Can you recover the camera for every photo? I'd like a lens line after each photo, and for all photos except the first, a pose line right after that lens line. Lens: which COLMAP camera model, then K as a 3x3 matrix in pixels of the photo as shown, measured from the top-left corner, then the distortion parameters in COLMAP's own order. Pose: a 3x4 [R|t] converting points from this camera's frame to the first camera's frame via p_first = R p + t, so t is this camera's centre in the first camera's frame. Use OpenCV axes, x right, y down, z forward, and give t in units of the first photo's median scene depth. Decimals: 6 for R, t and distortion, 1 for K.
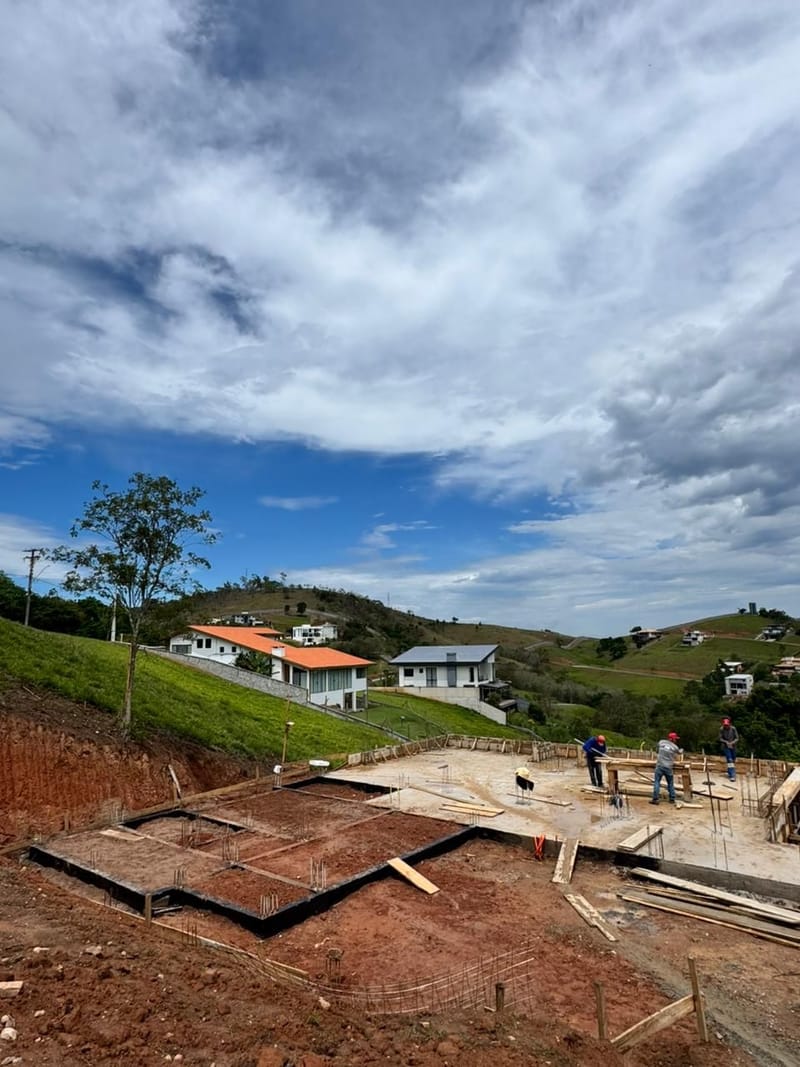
lens RADIAL K [[625.4, 0, 399.8], [0, 625.4, 537.4], [0, 0, 1]] dist [-0.008679, 0.016191]
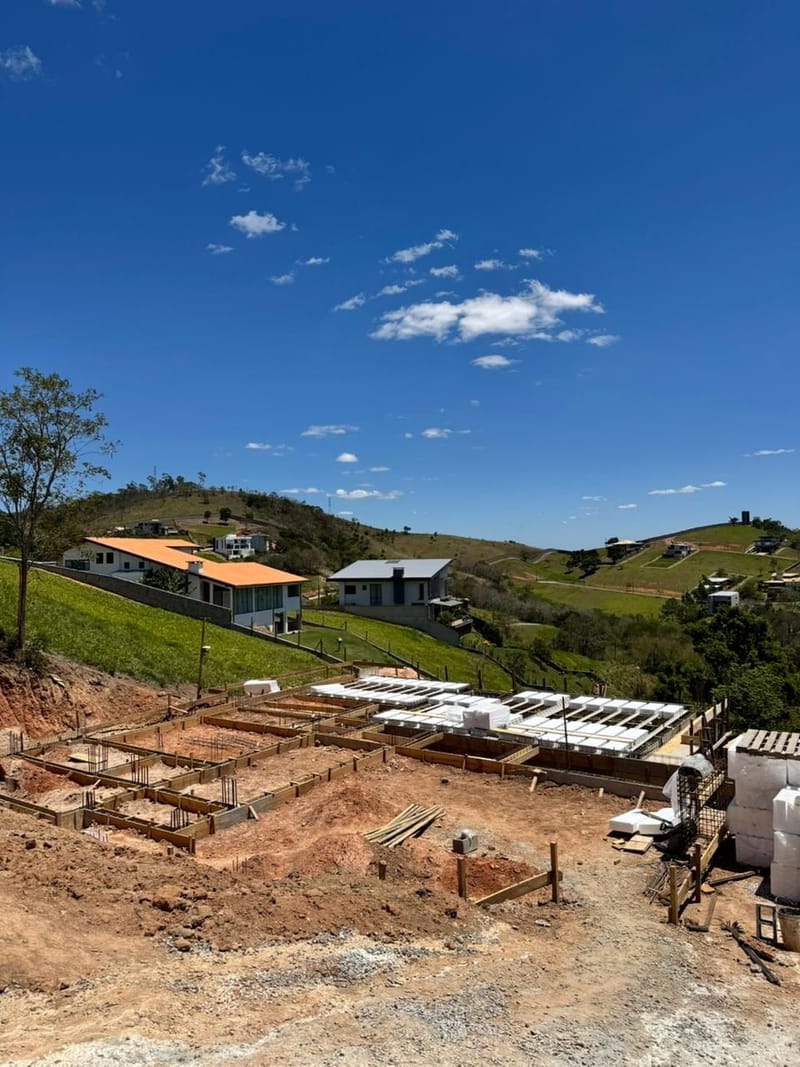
lens RADIAL K [[734.9, 0, 404.0], [0, 734.9, 525.3], [0, 0, 1]] dist [0.106478, -0.065963]
pose [[0.996605, 0.003997, 0.082235, 0.004286], [-0.014322, 0.992009, 0.125355, -0.004042], [-0.081077, -0.126107, 0.988698, -0.015463]]
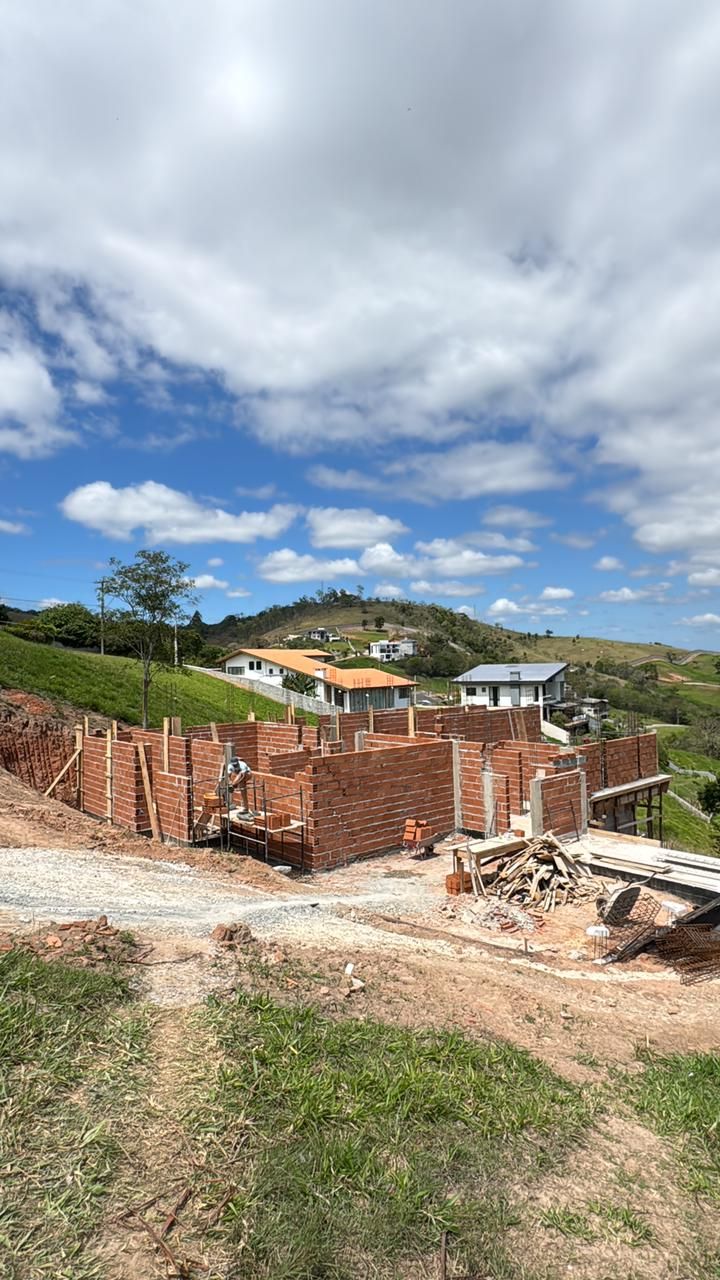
lens RADIAL K [[684.1, 0, 365.1], [0, 684.1, 648.7], [0, 0, 1]] dist [0.002406, 0.000185]
pose [[0.983039, -0.008949, -0.183176, 0.048155], [0.036831, 0.988092, 0.149388, -0.015087], [0.179658, -0.153601, 0.971663, -0.054634]]
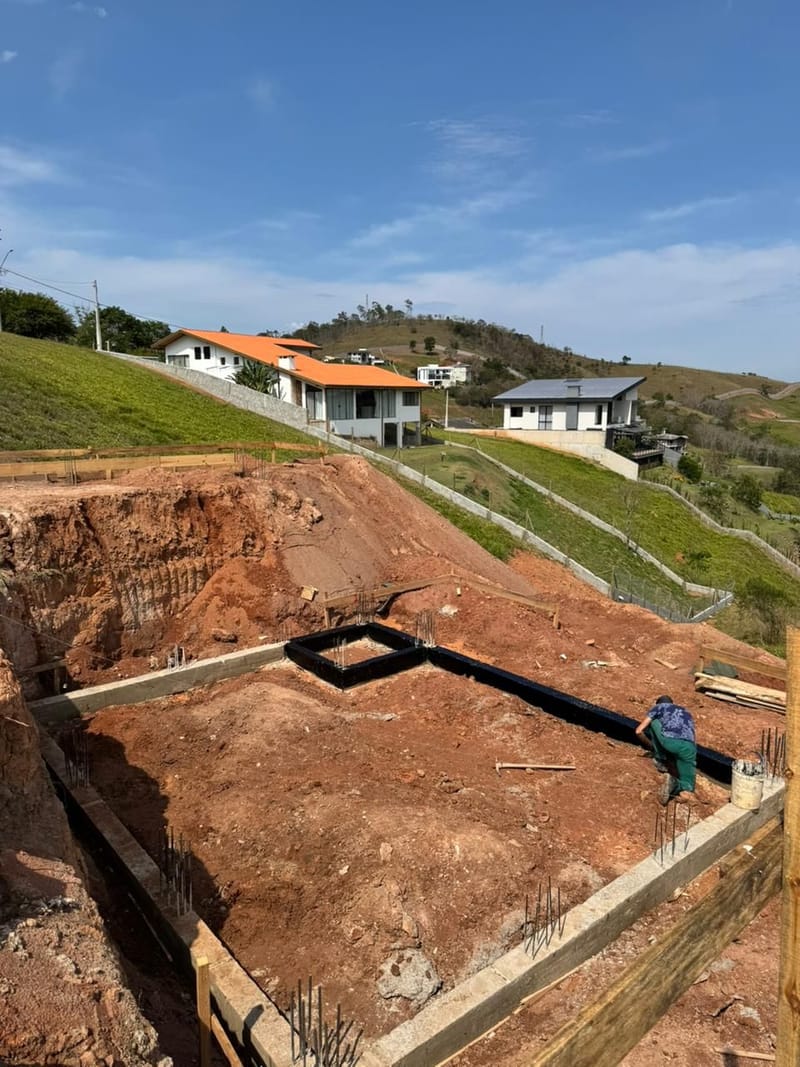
lens RADIAL K [[734.9, 0, 405.0], [0, 734.9, 538.0], [0, 0, 1]] dist [0.106478, -0.065963]
pose [[0.979386, 0.052753, -0.194989, 0.065841], [0.019920, 0.935370, 0.353110, 0.036342], [0.201015, -0.349715, 0.915037, 0.078763]]
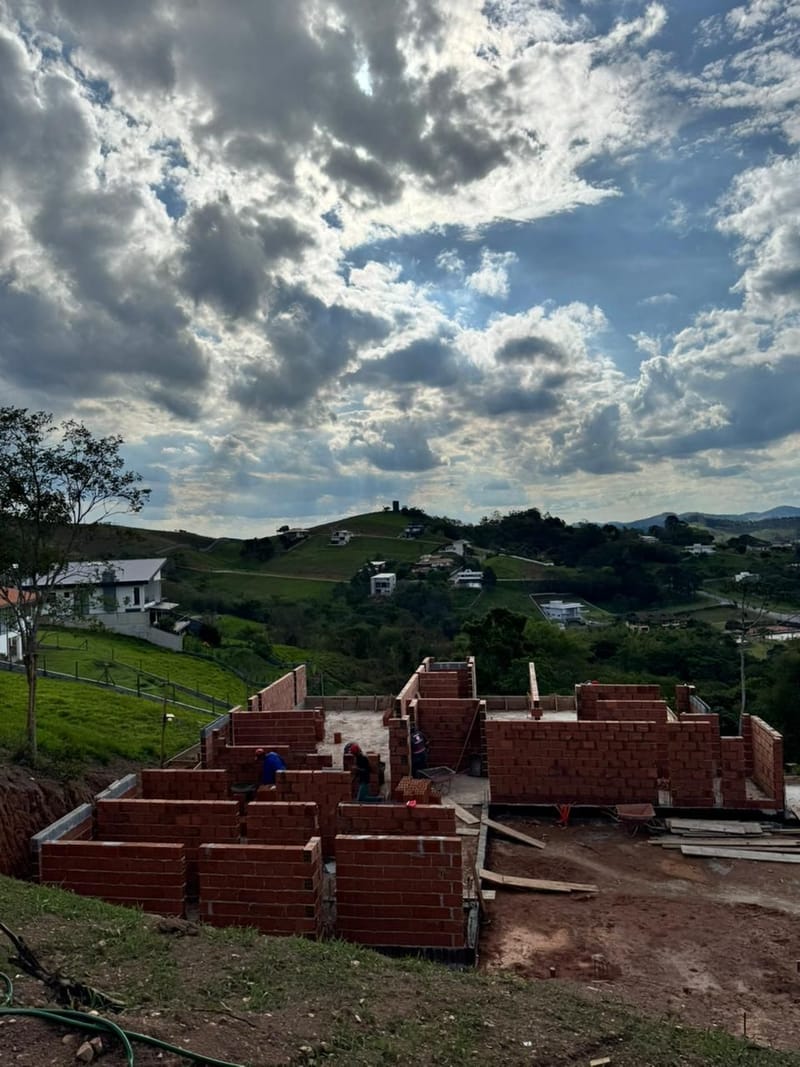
lens RADIAL K [[734.9, 0, 399.7], [0, 734.9, 541.9], [0, 0, 1]] dist [0.106478, -0.065963]
pose [[0.864436, -0.018682, 0.502395, -0.071938], [-0.064455, 0.986944, 0.147605, -0.014719], [-0.498593, -0.159977, 0.851946, 0.012832]]
